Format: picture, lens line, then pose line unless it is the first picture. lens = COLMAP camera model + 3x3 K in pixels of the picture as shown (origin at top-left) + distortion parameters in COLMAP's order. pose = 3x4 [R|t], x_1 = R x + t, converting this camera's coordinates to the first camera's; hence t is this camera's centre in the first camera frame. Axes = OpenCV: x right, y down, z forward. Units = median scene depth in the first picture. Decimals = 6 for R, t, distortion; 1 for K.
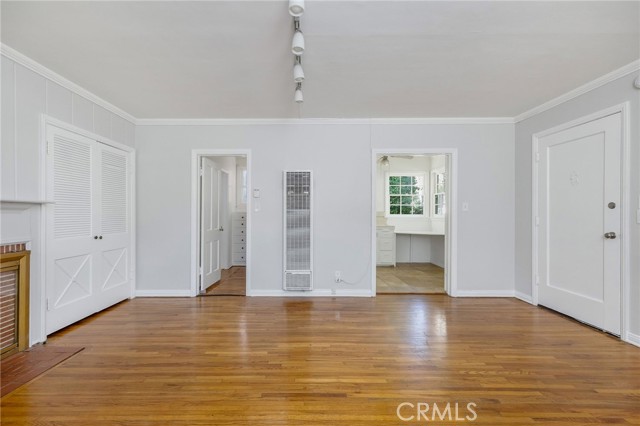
lens RADIAL K [[278.8, 0, 301.2], [0, 278.8, 212.6], [0, 0, 1]] dist [0.012063, -0.000050]
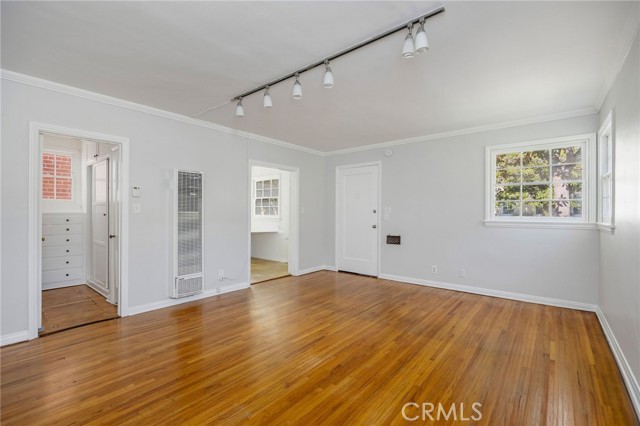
lens RADIAL K [[299.1, 0, 320.0], [0, 299.1, 213.0], [0, 0, 1]] dist [-0.004343, -0.000397]
pose [[0.615640, 0.001877, 0.788025, -0.549915], [-0.005980, 0.999979, 0.002290, -0.011739], [-0.788005, -0.006122, 0.615639, 0.010708]]
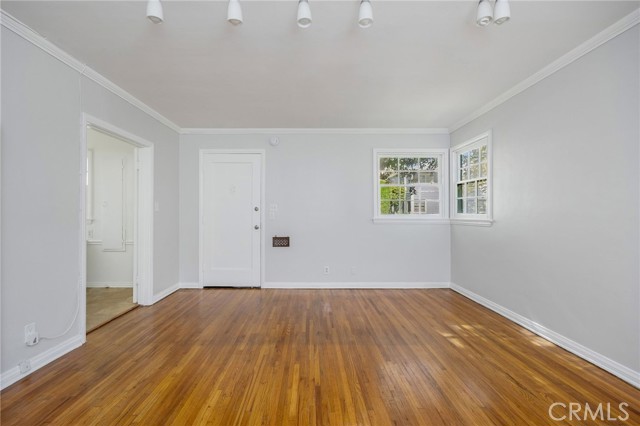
lens RADIAL K [[301.8, 0, 320.0], [0, 301.8, 213.0], [0, 0, 1]] dist [-0.003876, -0.000235]
pose [[-0.051277, 0.003486, 0.998678, -0.471809], [-0.005033, 0.999980, -0.003749, 0.001610], [-0.998672, -0.005218, -0.051259, 0.508829]]
